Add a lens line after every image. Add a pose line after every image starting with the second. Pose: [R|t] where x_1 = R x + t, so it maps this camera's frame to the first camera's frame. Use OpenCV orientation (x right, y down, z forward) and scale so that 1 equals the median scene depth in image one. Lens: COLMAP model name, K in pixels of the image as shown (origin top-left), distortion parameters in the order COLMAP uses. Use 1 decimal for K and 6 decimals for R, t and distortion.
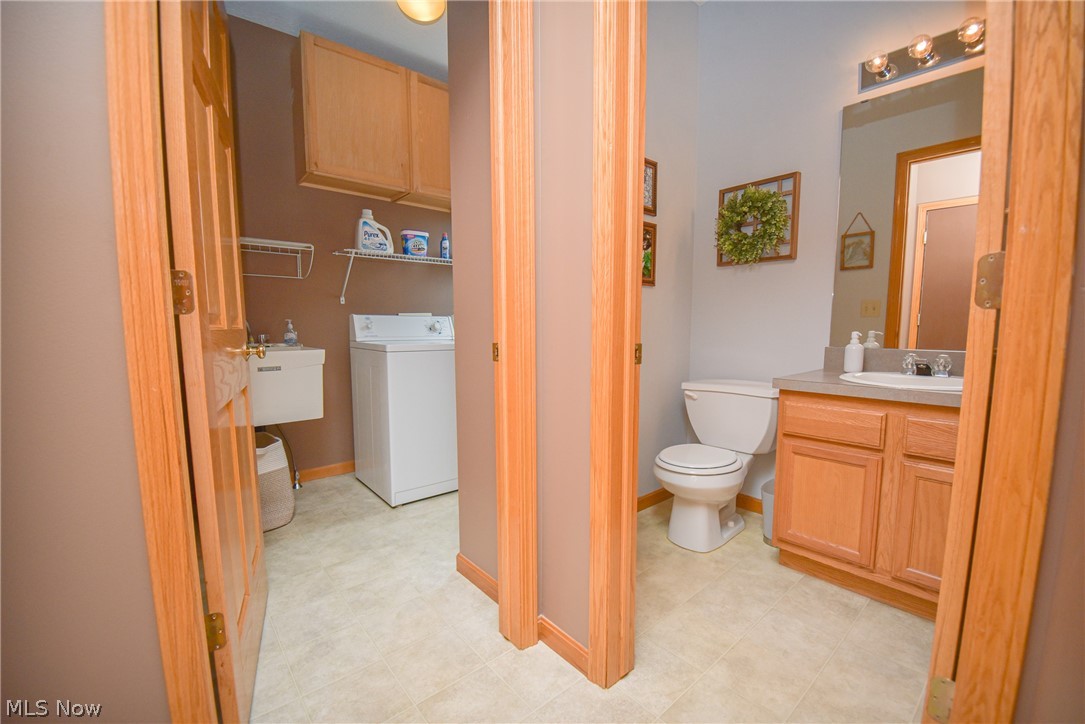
lens RADIAL K [[434.6, 0, 544.8], [0, 434.6, 368.6], [0, 0, 1]] dist [-0.008560, -0.000391]
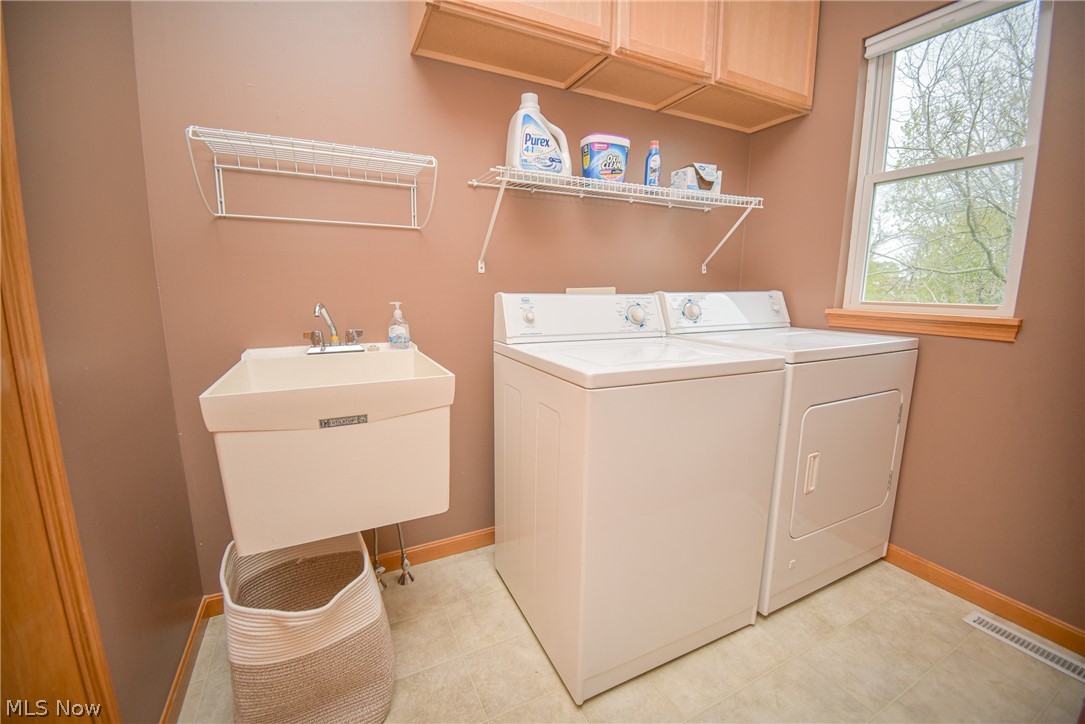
lens RADIAL K [[434.6, 0, 538.3], [0, 434.6, 356.1], [0, 0, 1]] dist [-0.008560, -0.000391]
pose [[0.965510, 0.045325, -0.256391, -0.253109], [-0.030458, 0.997632, 0.061664, -0.081142], [0.258579, -0.051728, 0.964604, 0.481983]]
